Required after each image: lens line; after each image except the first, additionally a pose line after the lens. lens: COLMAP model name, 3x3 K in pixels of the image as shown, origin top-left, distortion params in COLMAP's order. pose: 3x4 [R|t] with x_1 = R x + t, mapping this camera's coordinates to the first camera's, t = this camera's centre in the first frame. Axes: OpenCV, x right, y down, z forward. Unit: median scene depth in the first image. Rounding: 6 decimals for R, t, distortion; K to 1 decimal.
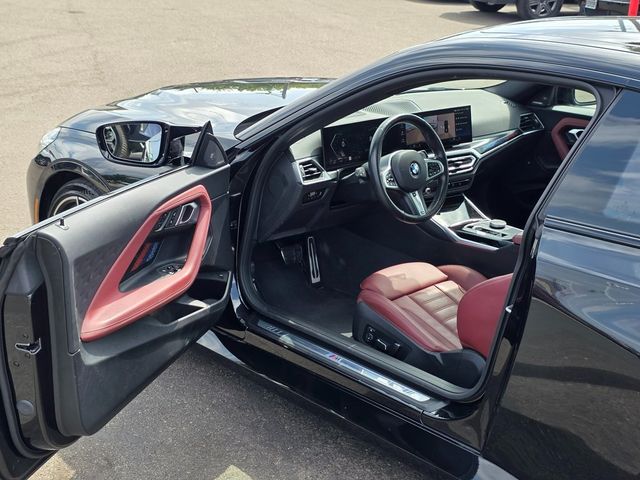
lens RADIAL K [[1029.0, 0, 320.0], [0, 1029.0, 240.0], [0, 0, 1]] dist [0.022918, 0.013423]
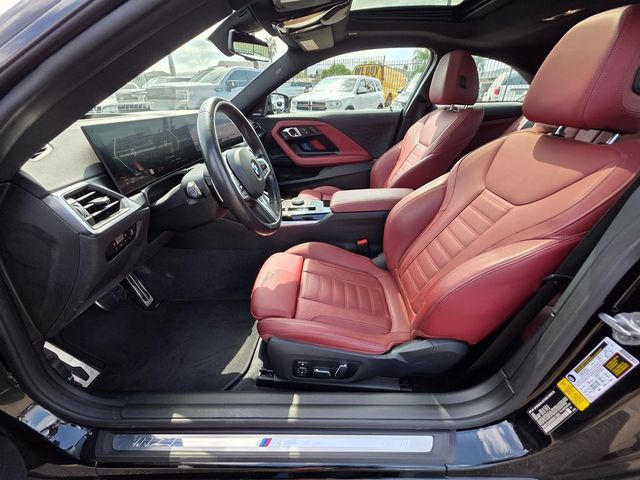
lens RADIAL K [[256.3, 0, 322.3], [0, 256.3, 239.2], [0, 0, 1]] dist [0.002197, -0.000056]
pose [[0.712490, -0.369250, 0.596668, -0.012276], [0.245129, 0.927745, 0.281427, -0.057940], [-0.657473, -0.054253, 0.751523, 0.801125]]
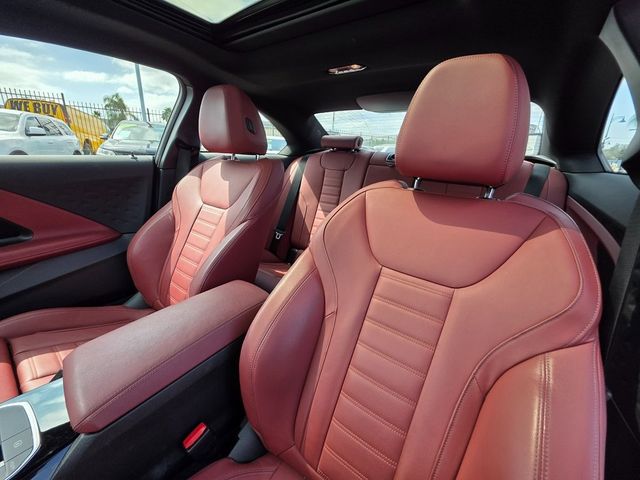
lens RADIAL K [[256.3, 0, 322.3], [0, 256.3, 239.2], [0, 0, 1]] dist [0.002197, -0.000056]
pose [[-0.146902, -0.338367, 0.929477, 0.107792], [0.257002, 0.894344, 0.366196, -0.082716], [-0.955181, 0.292672, -0.044420, 0.916590]]
